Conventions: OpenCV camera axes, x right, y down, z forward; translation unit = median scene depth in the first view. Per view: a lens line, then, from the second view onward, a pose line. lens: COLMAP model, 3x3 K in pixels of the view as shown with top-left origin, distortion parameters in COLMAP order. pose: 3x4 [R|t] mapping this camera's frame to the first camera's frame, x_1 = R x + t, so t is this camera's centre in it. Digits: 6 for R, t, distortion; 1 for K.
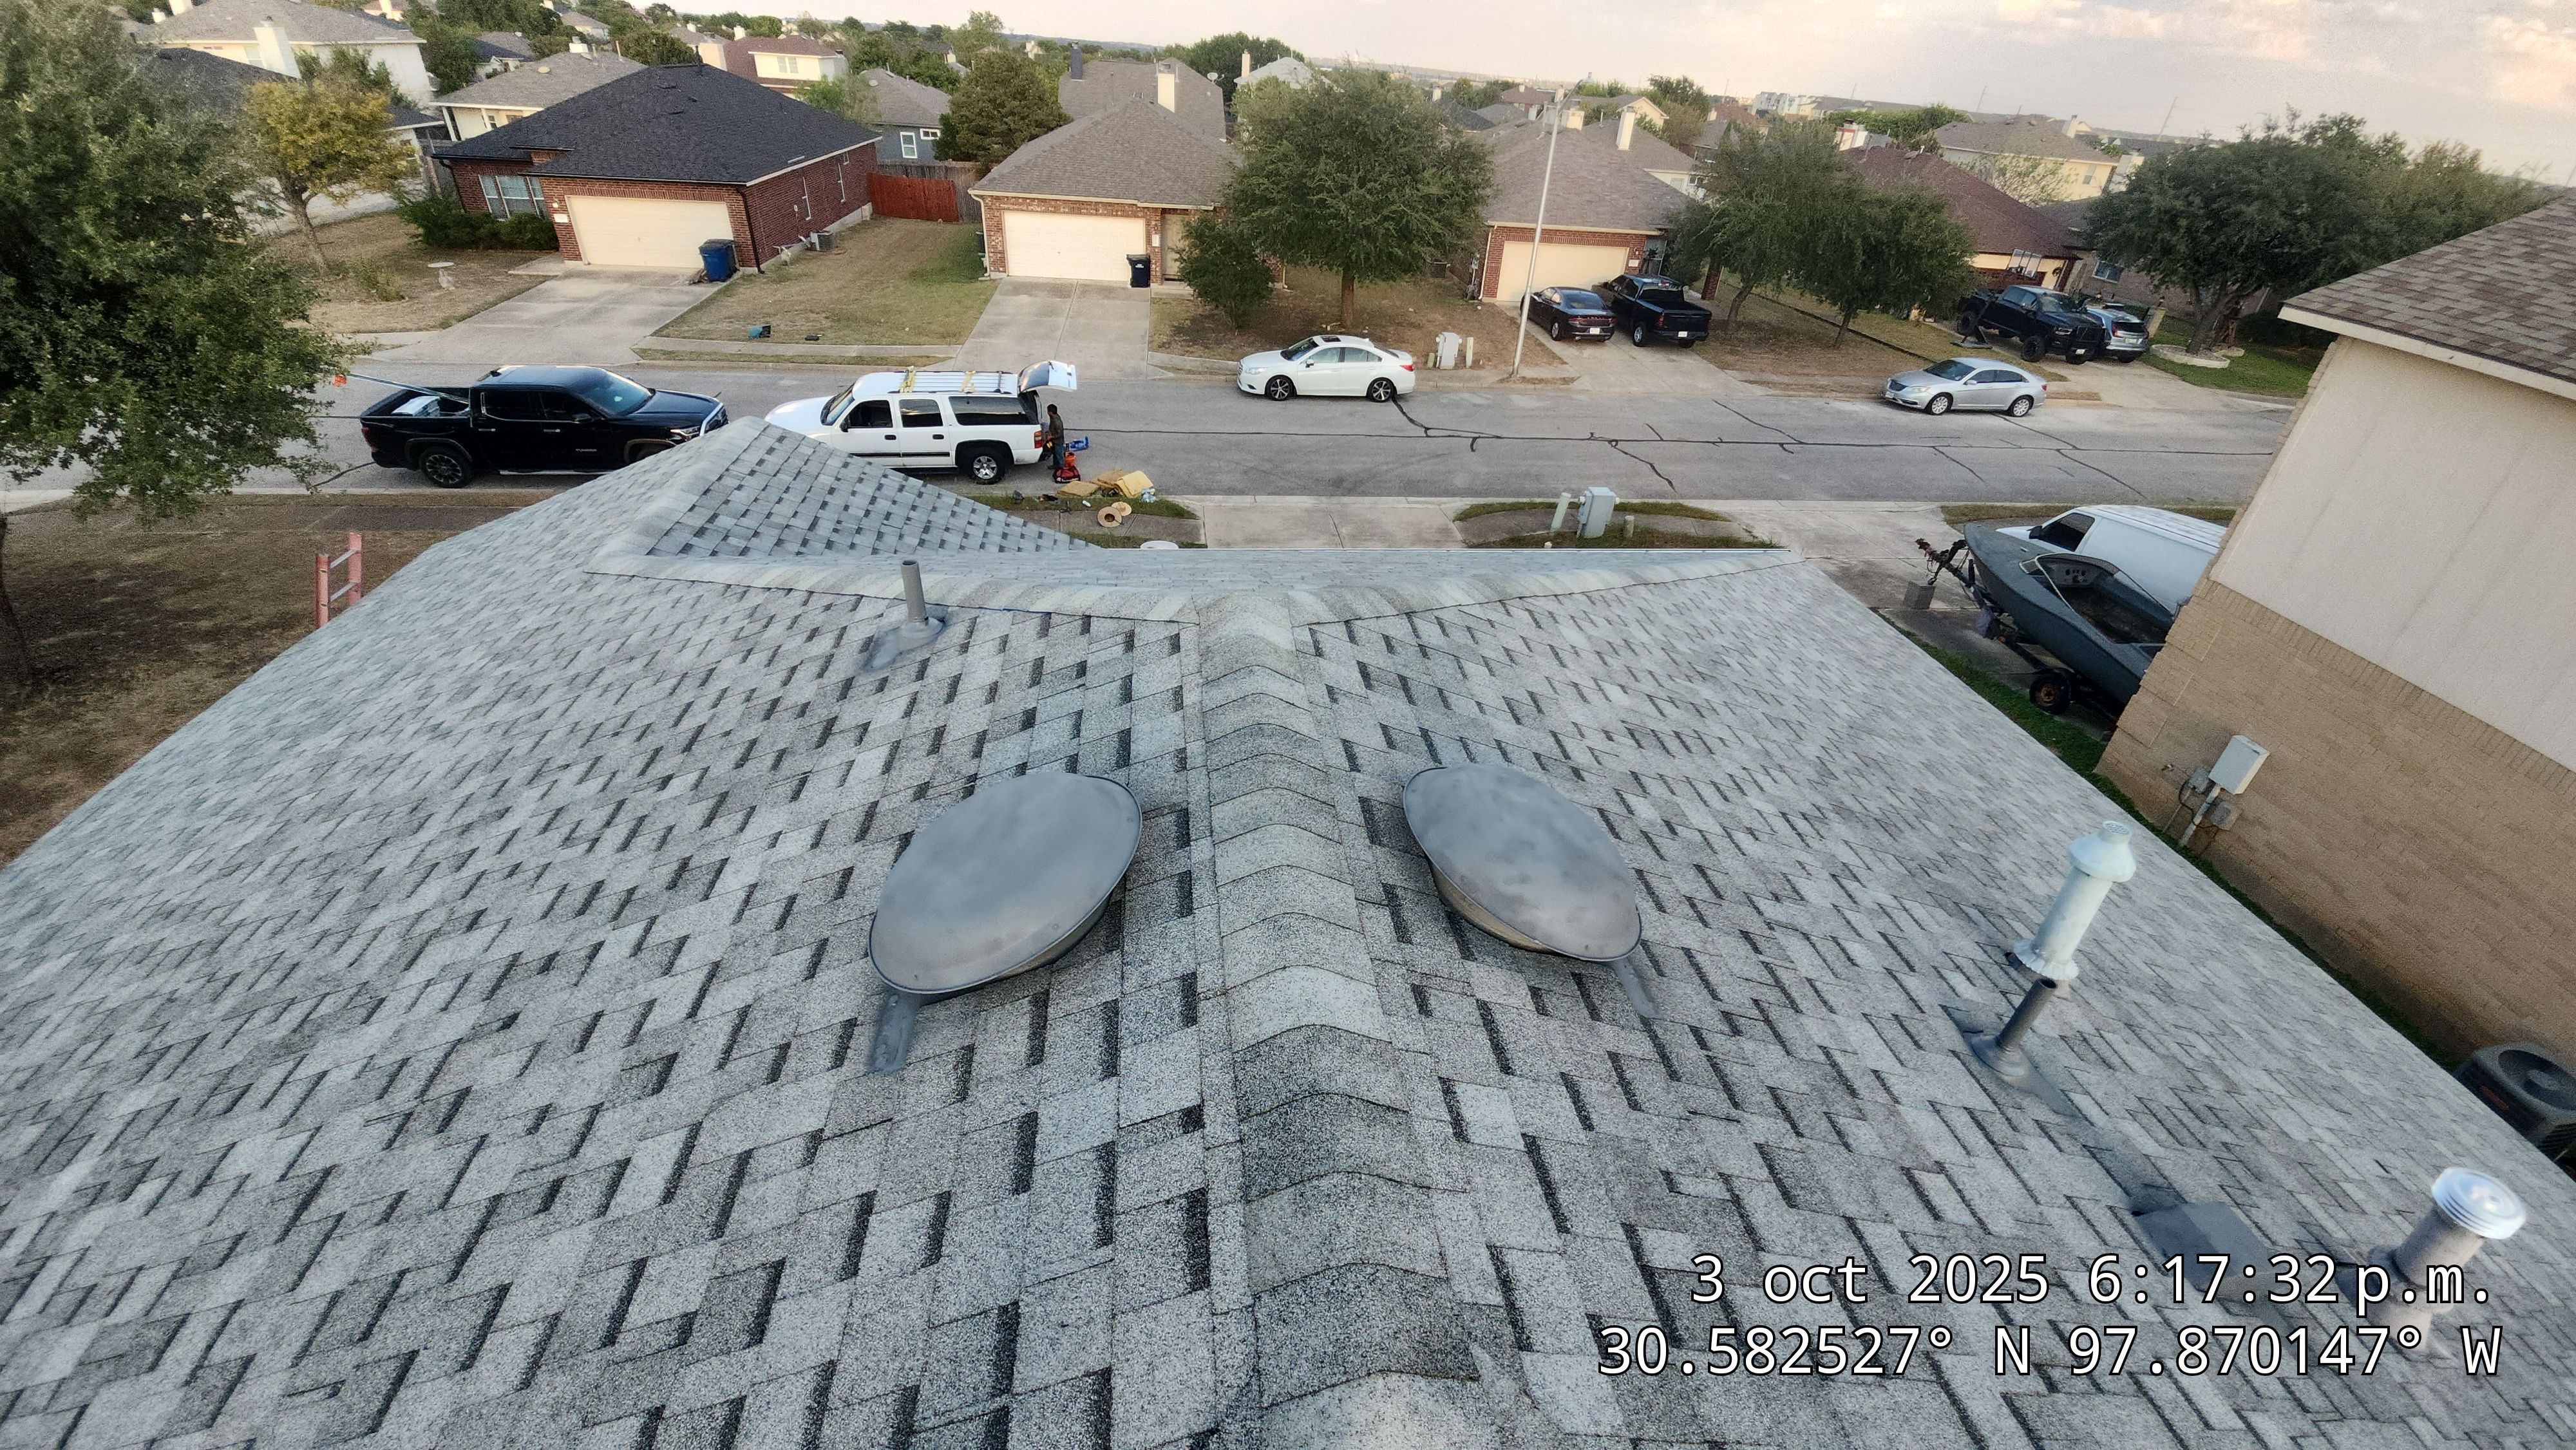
lens RADIAL K [[1012.7, 0, 1322.3], [0, 1012.7, 705.0], [0, 0, 1]] dist [0.000371, -0.011154]
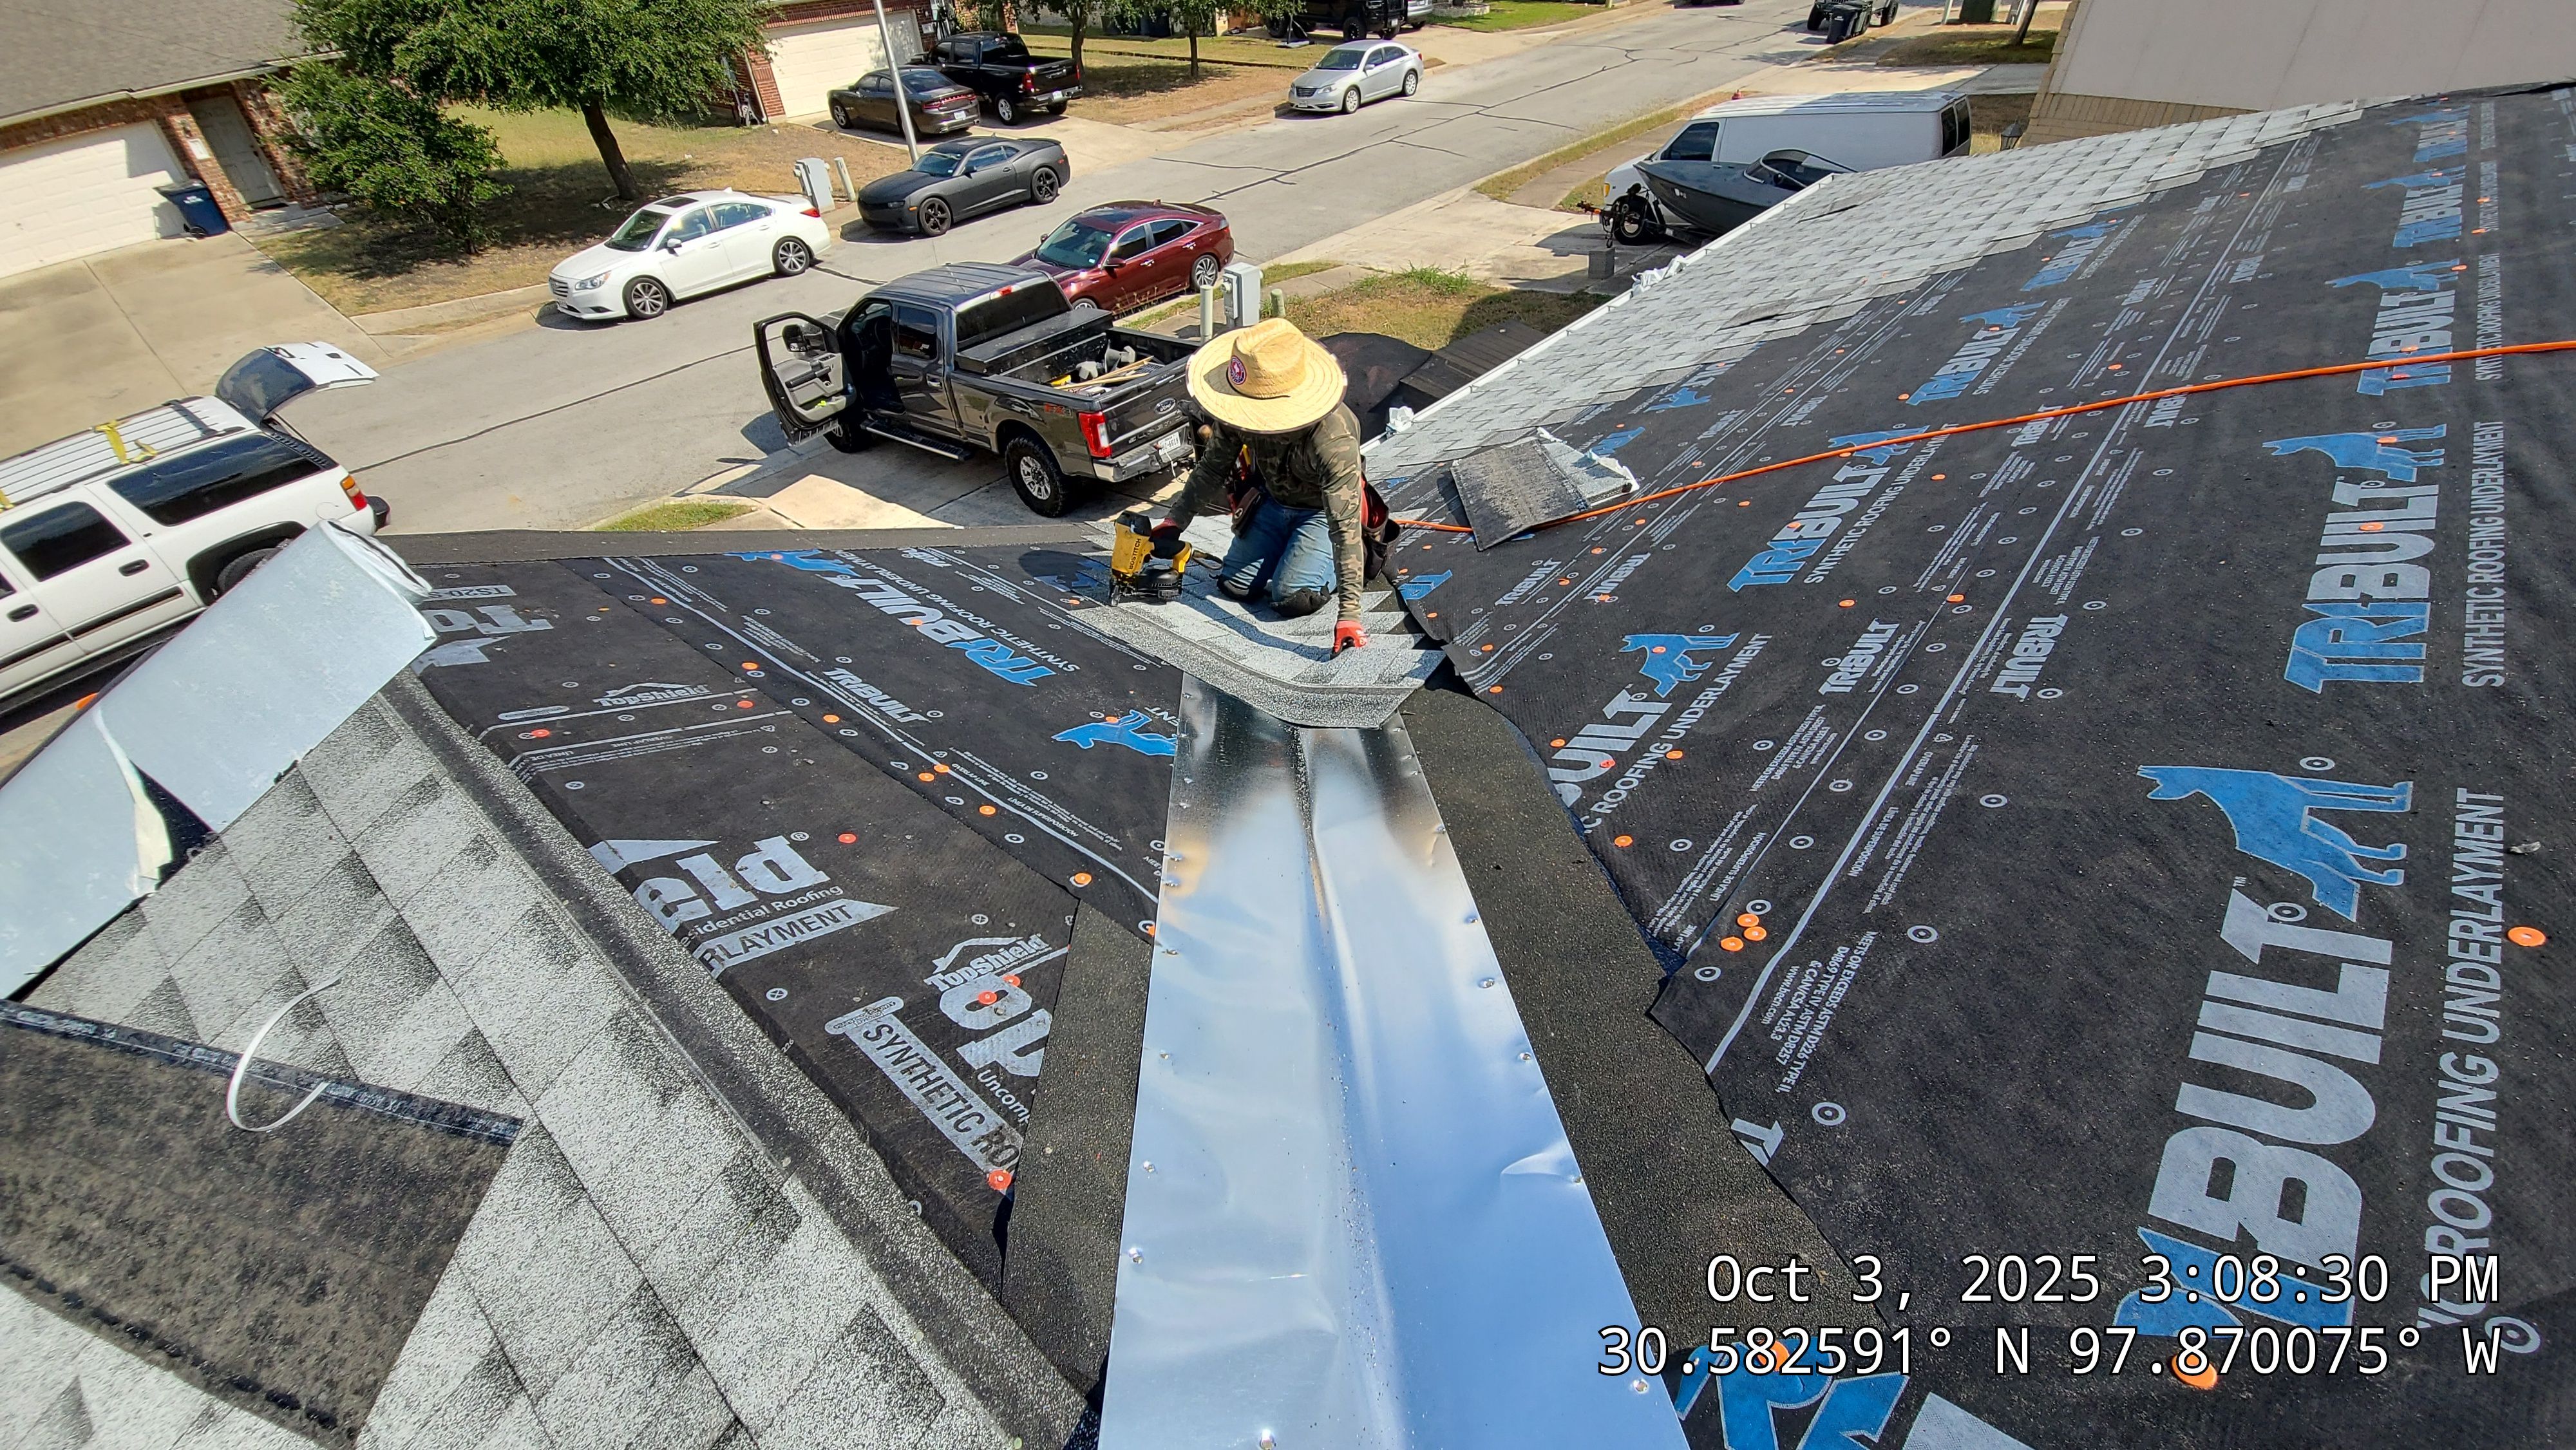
lens RADIAL K [[1065.9, 0, 1298.7], [0, 1065.9, 725.4], [0, 0, 1]] dist [0.012741, -0.008508]
pose [[0.747491, -0.491992, 0.446320, -0.206274], [0.427828, 0.870551, 0.243113, -0.077763], [-0.508154, 0.009223, 0.861217, 0.250077]]
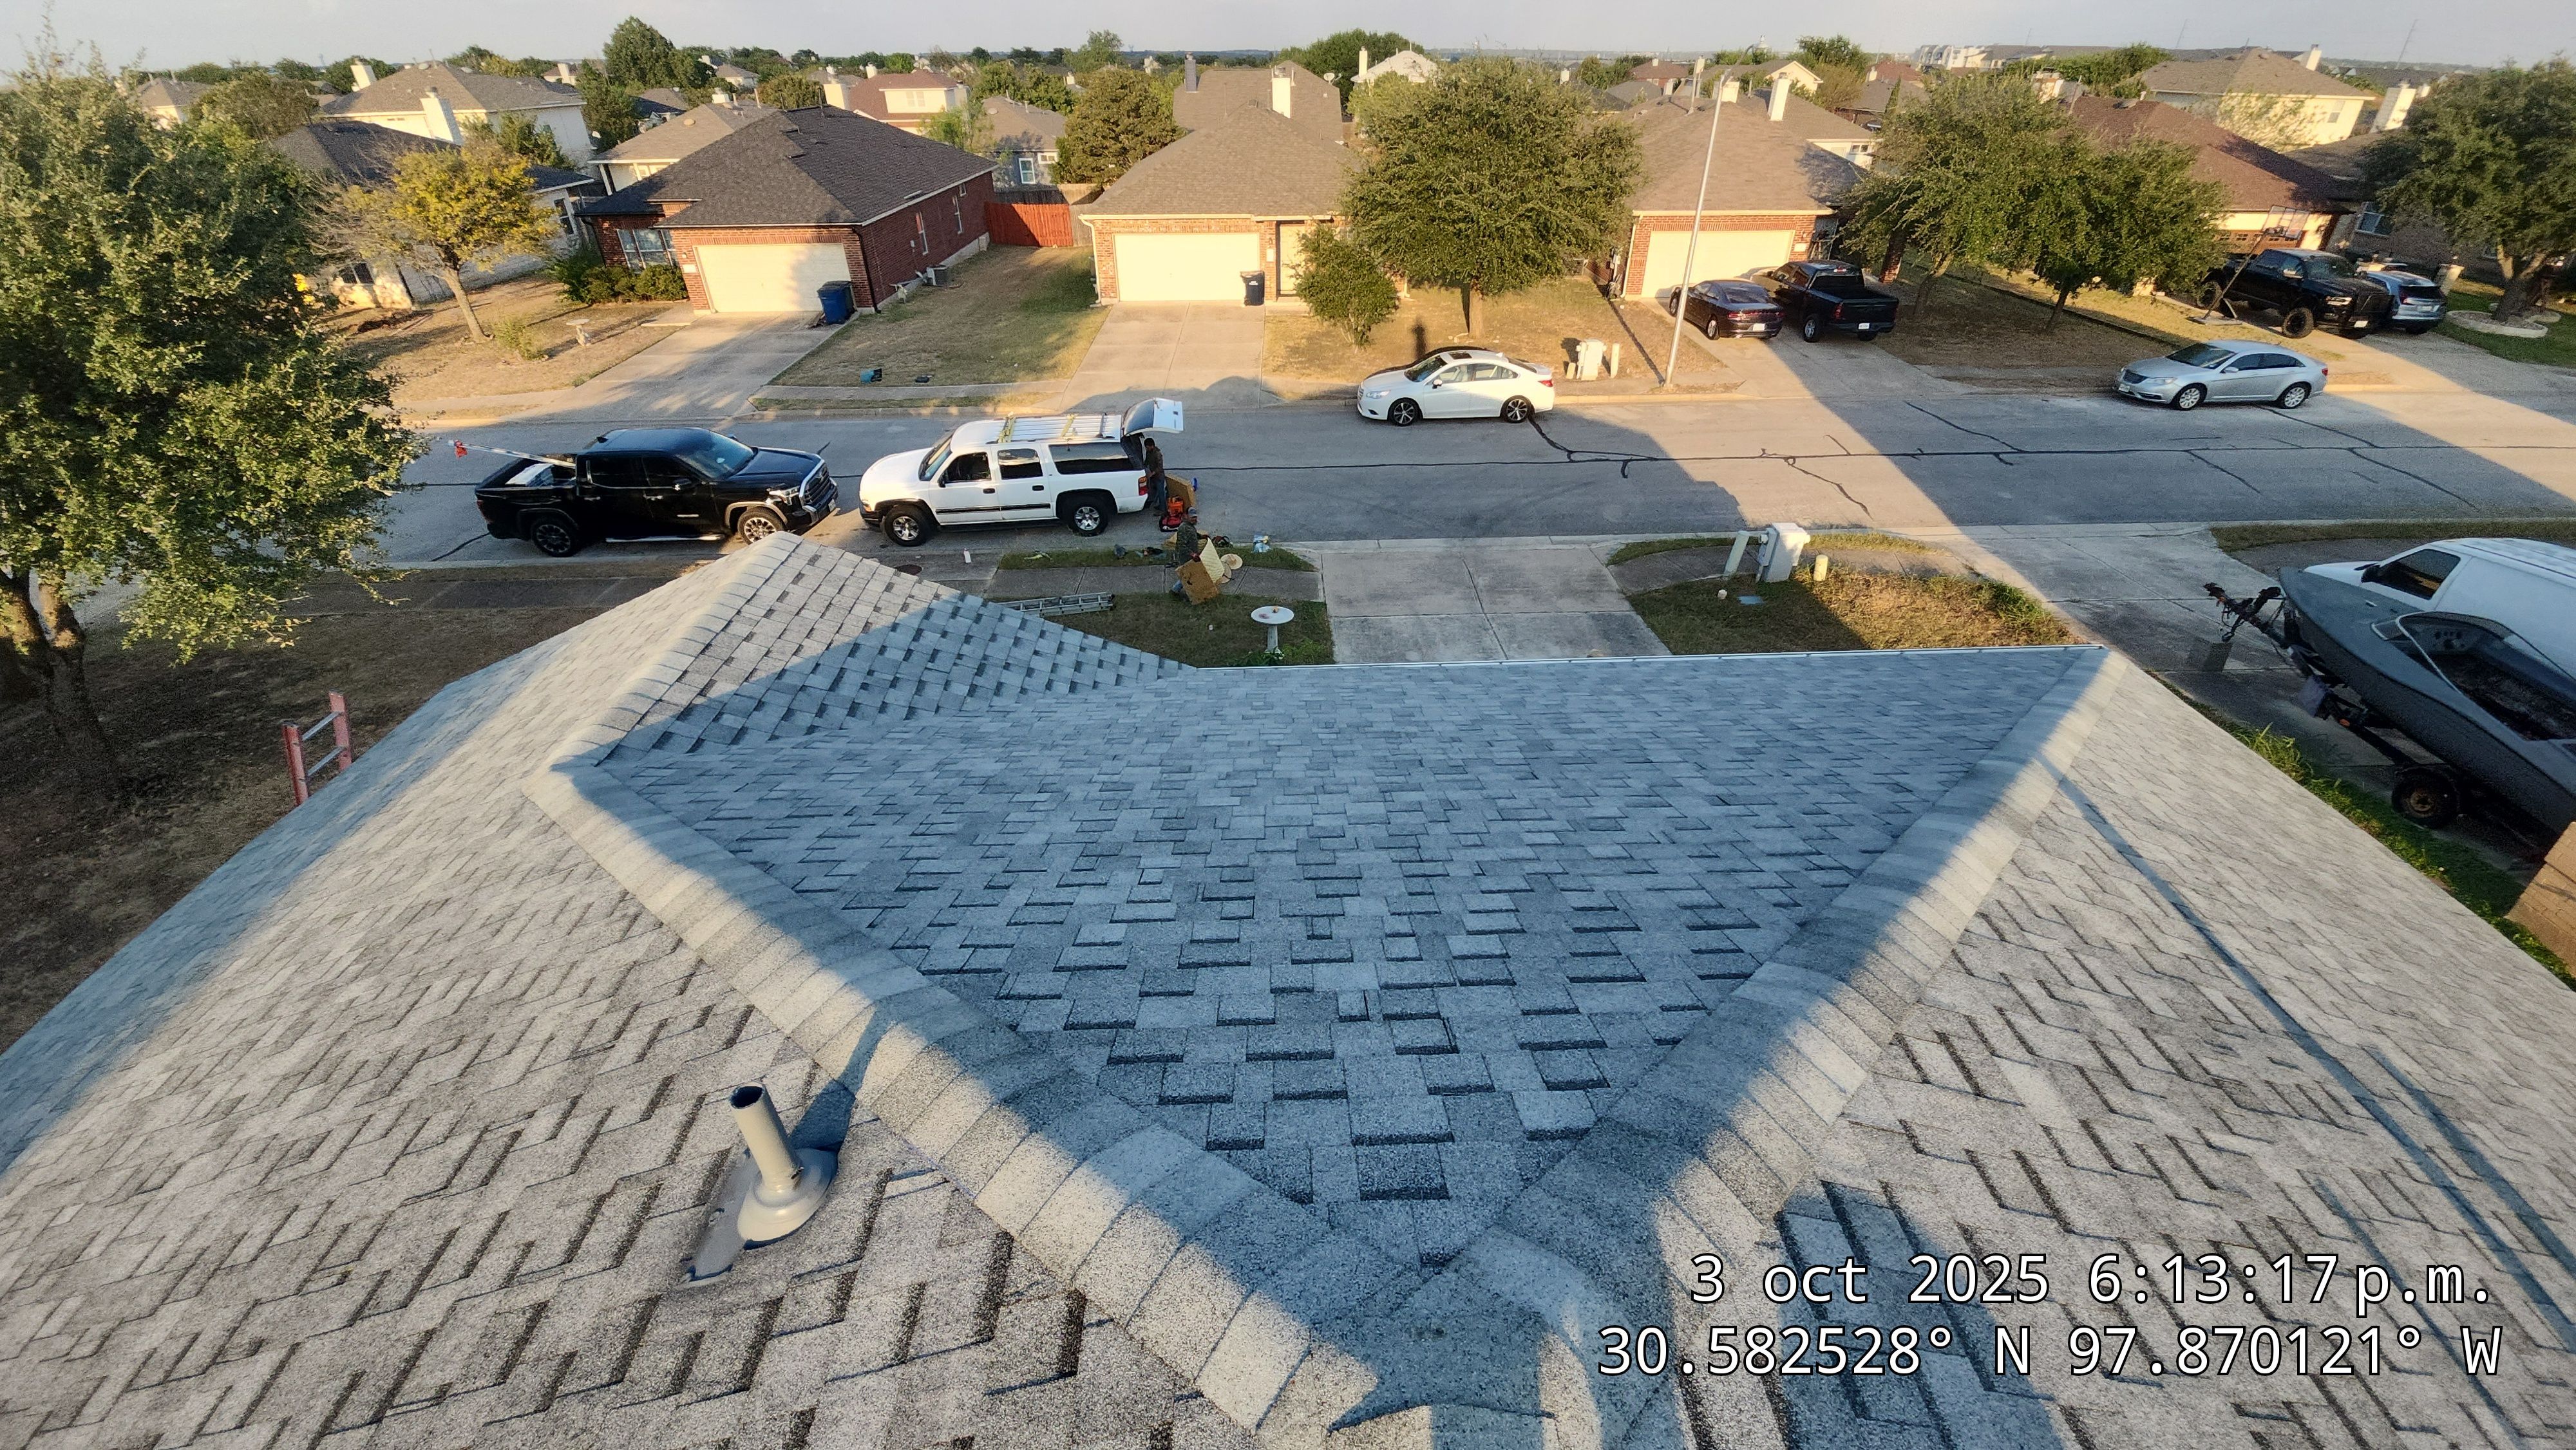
lens RADIAL K [[1028.5, 0, 1305.1], [0, 1028.5, 712.6], [0, 0, 1]] dist [-0.000787, -0.010573]
pose [[0.991196, -0.002979, -0.132367, -0.010277], [0.003106, 0.999995, 0.000756, -0.052445], [0.132364, -0.001161, 0.991201, 0.084432]]
